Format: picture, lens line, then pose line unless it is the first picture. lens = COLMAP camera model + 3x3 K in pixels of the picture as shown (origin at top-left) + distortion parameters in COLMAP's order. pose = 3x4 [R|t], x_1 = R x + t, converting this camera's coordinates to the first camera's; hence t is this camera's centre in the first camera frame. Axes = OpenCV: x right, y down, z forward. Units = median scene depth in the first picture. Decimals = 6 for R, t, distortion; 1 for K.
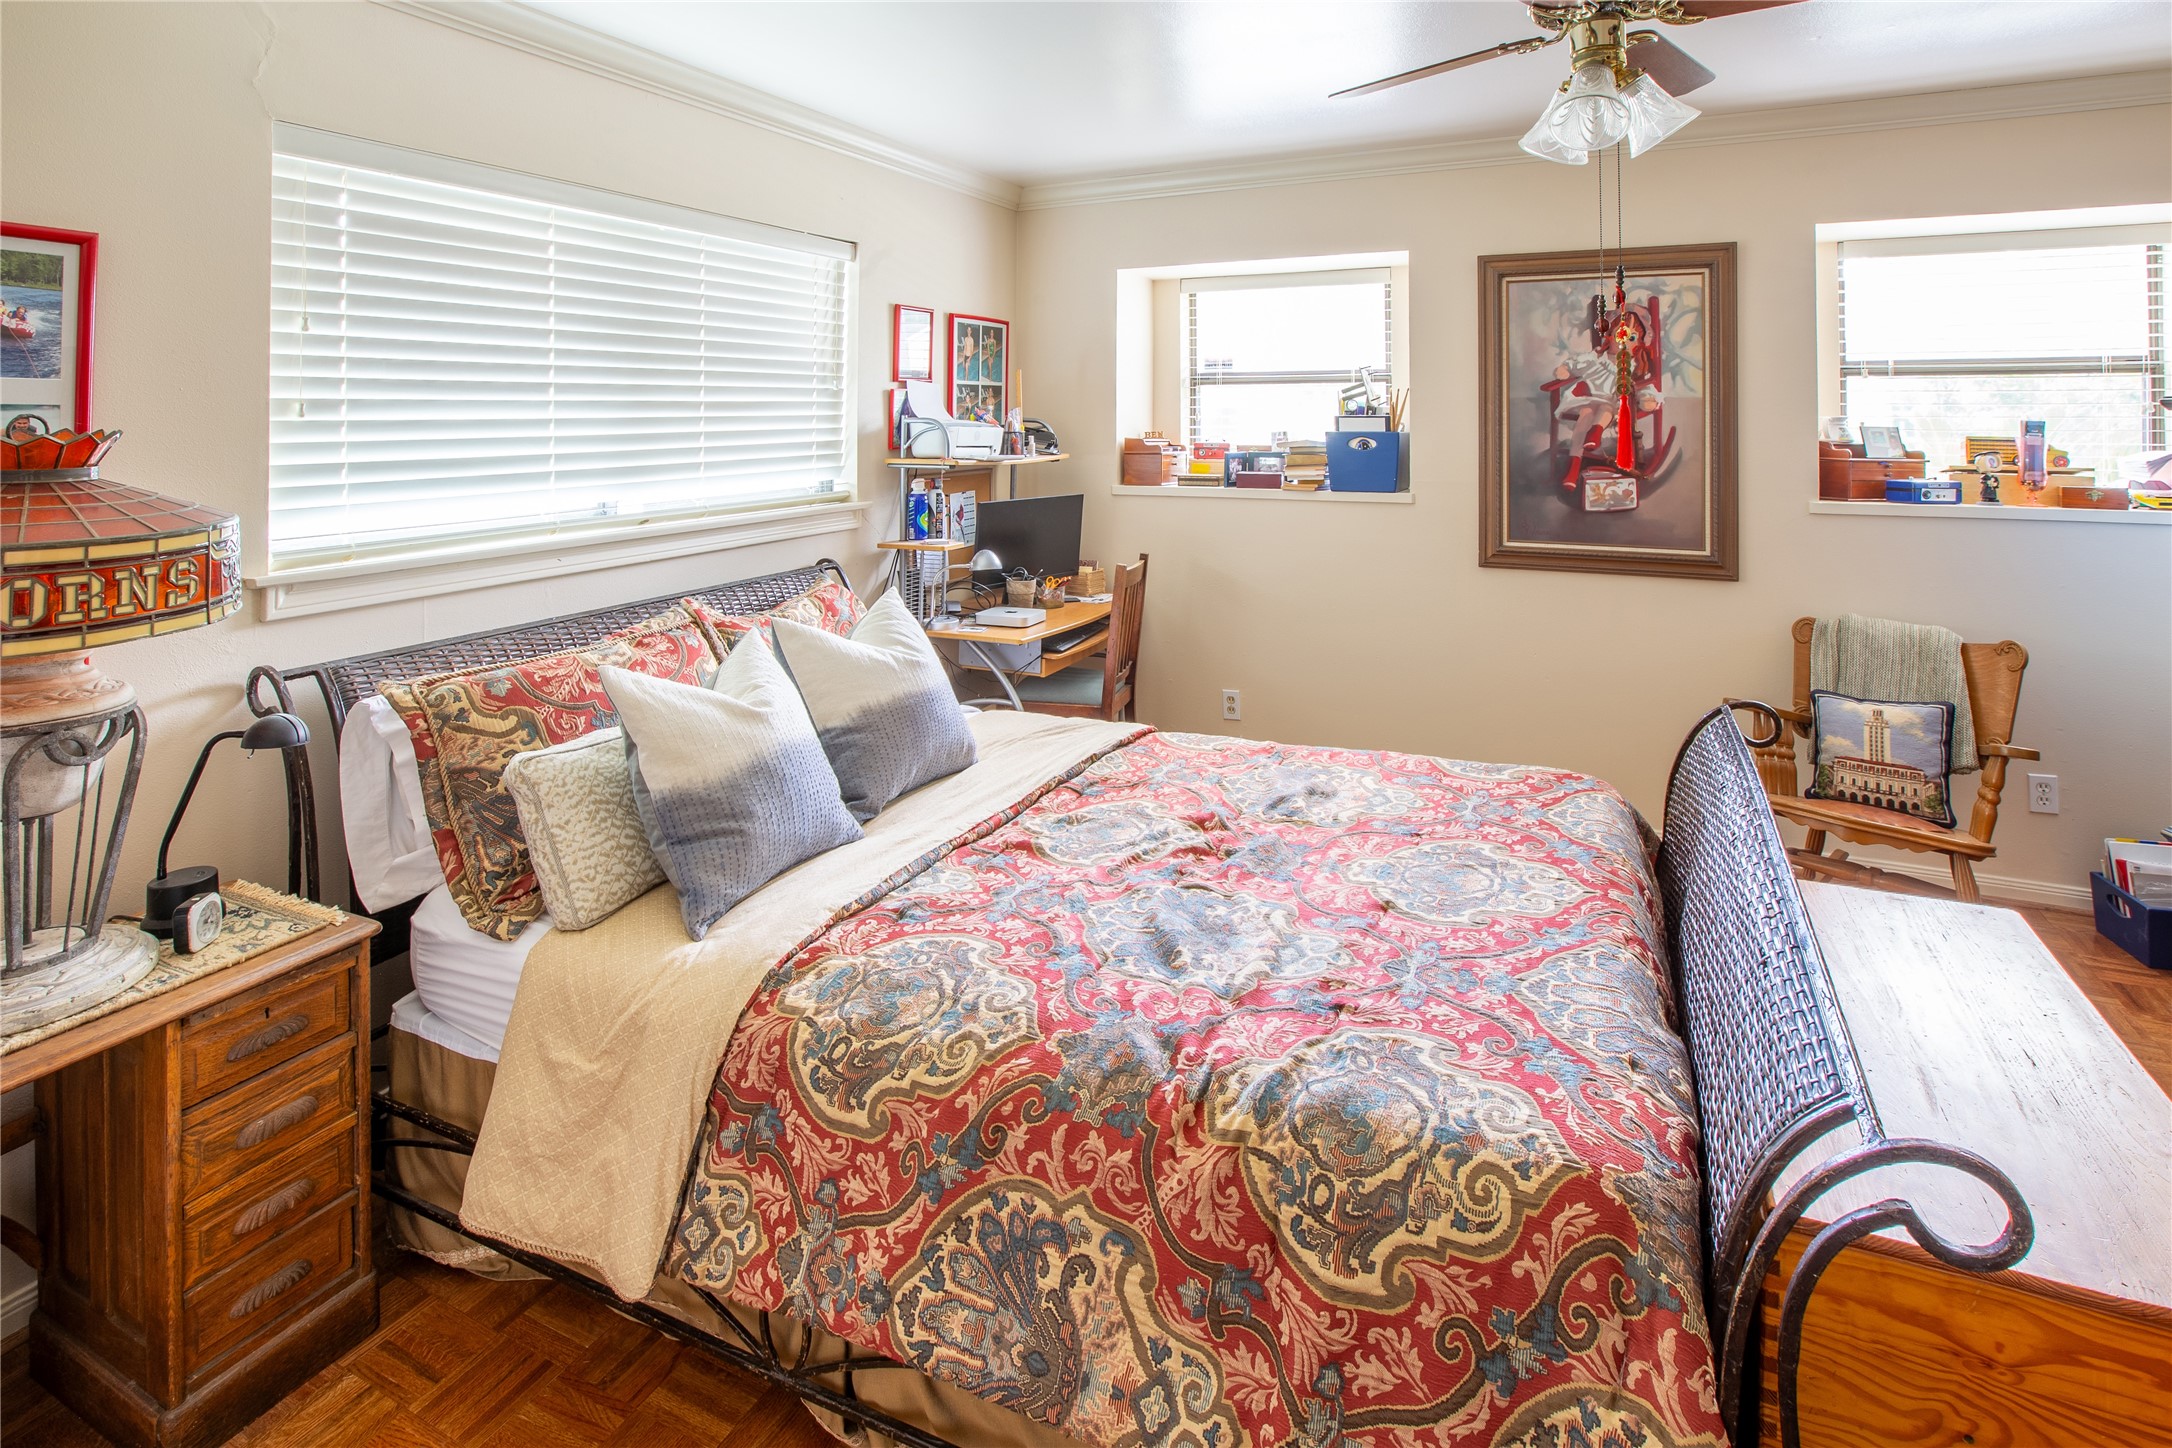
lens RADIAL K [[1073.0, 0, 1073.3], [0, 1073.0, 539.1], [0, 0, 1]] dist [-0.045533, 0.012145]
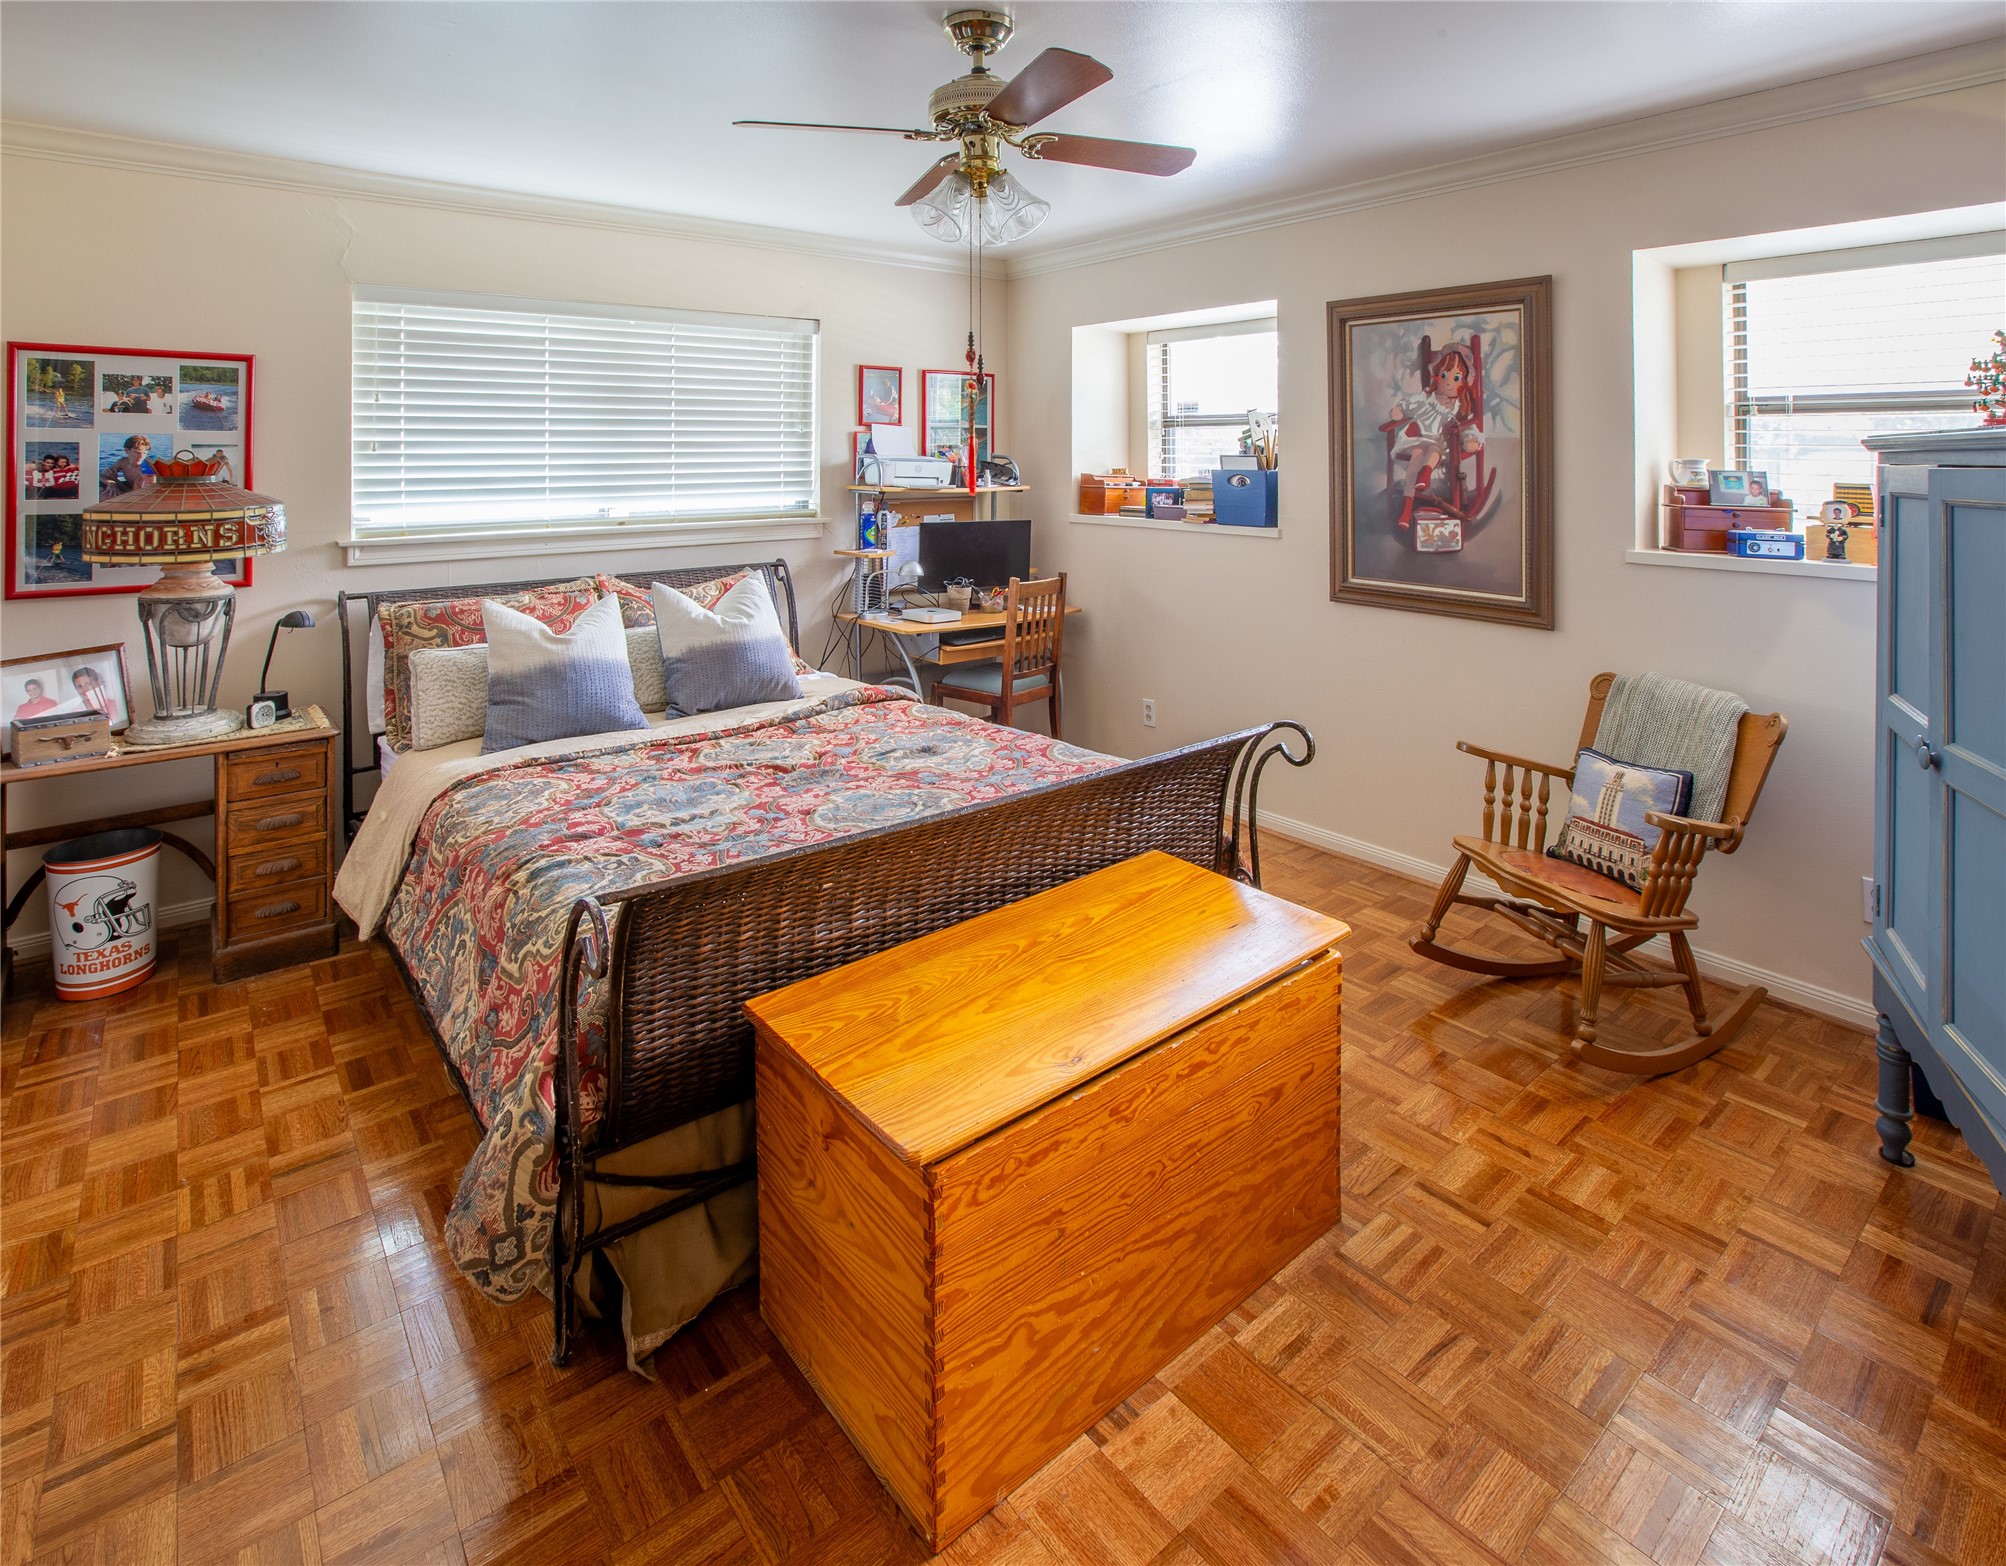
lens RADIAL K [[1027.2, 0, 1004.2], [0, 1027.2, 597.1], [0, 0, 1]] dist [-0.037419, 0.001708]
pose [[0.902755, 0.065815, -0.425089, 0.568294], [-0.055229, 0.997781, 0.037193, 0.003057], [0.426594, -0.010099, 0.904387, -0.045589]]
